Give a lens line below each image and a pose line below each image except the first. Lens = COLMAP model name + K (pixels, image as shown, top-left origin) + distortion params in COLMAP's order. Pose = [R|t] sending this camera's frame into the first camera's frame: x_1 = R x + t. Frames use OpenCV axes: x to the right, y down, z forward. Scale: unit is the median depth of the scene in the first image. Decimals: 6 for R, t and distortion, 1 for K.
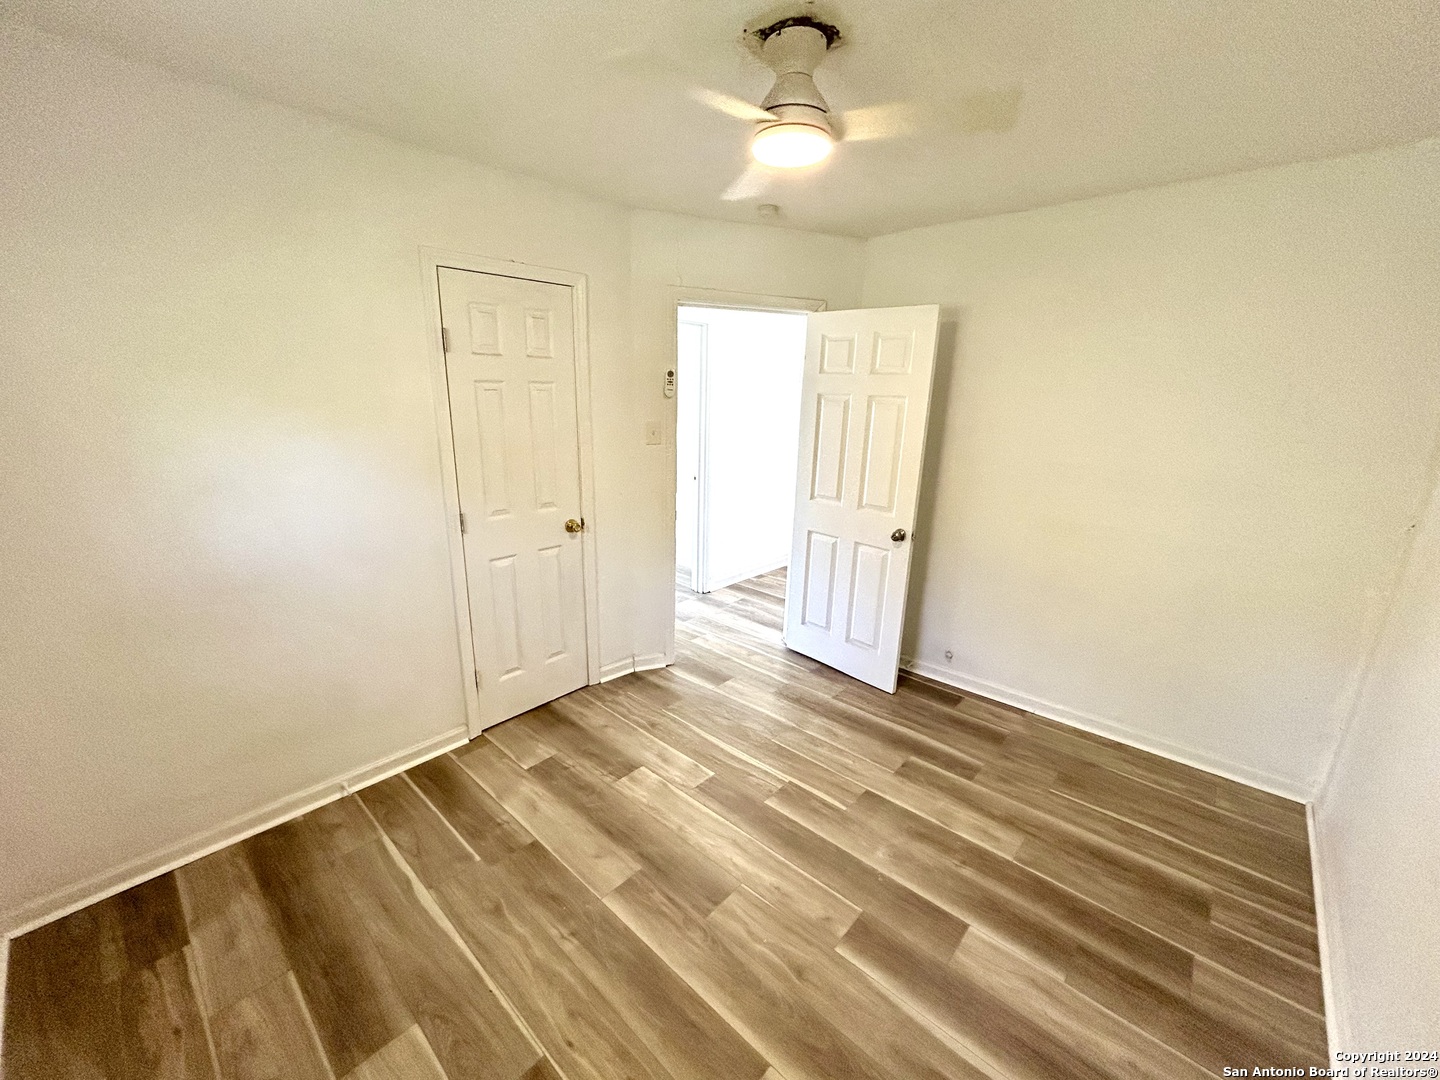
lens RADIAL K [[579.7, 0, 722.3], [0, 579.7, 539.8], [0, 0, 1]] dist [0.000933, 0.000327]
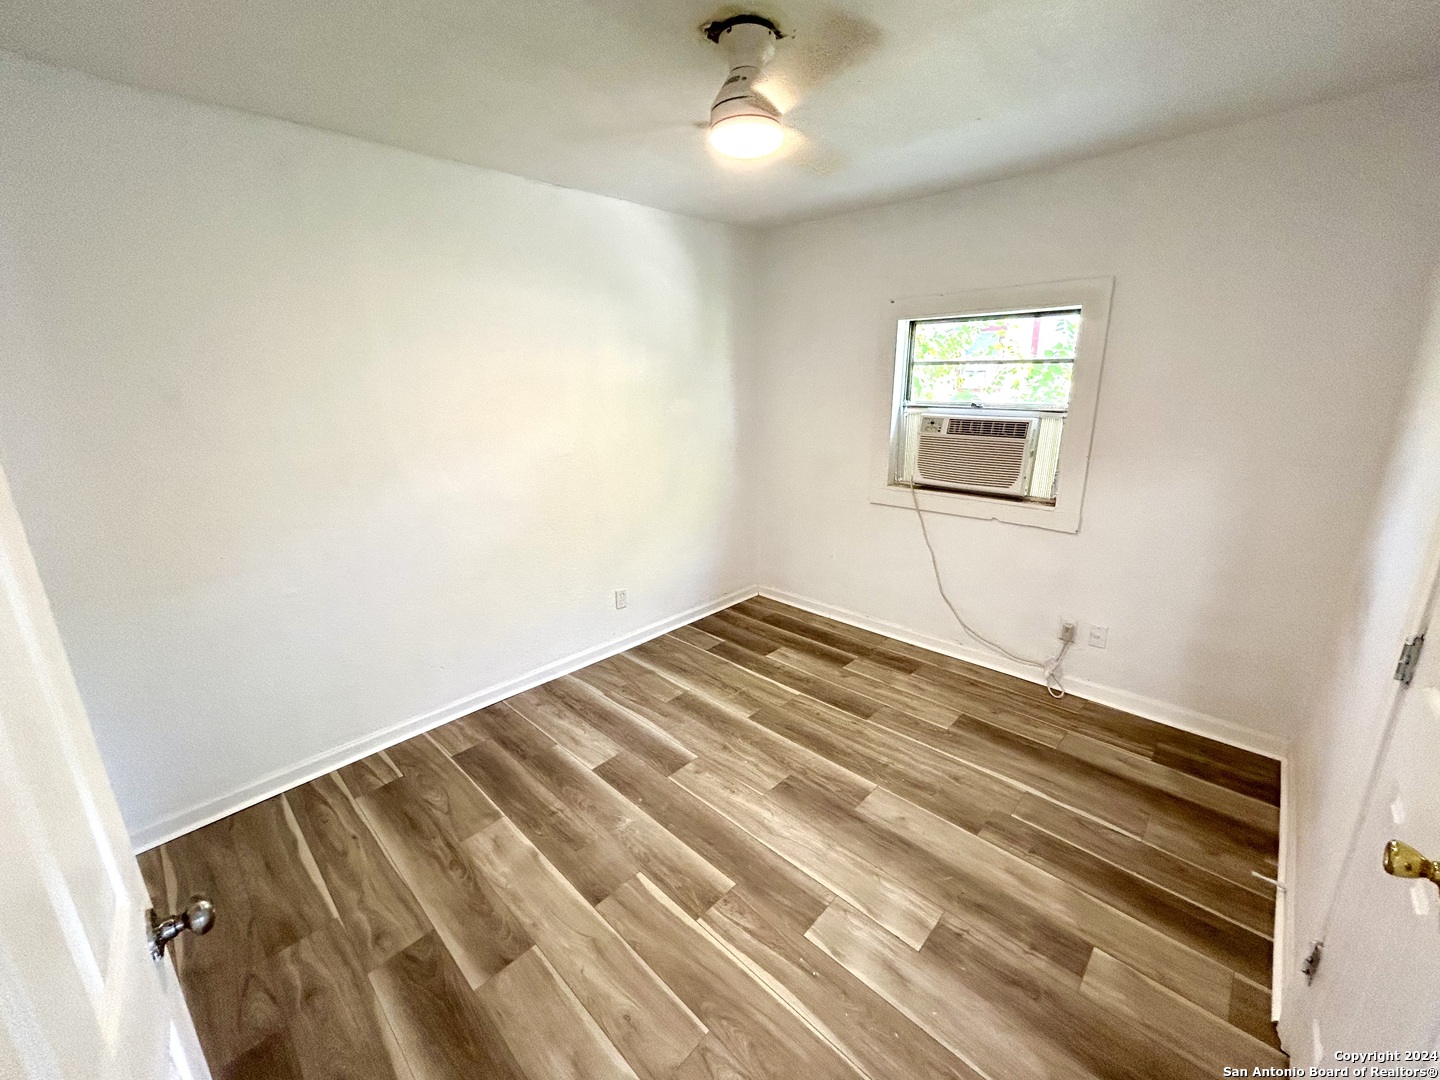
lens RADIAL K [[579.7, 0, 719.2], [0, 579.7, 540.8], [0, 0, 1]] dist [0.000933, 0.000327]
pose [[-0.999438, -0.012517, 0.031094, 0.085303], [0.005100, 0.860071, 0.510150, -0.407855], [-0.033129, 0.510022, -0.859523, 1.629333]]
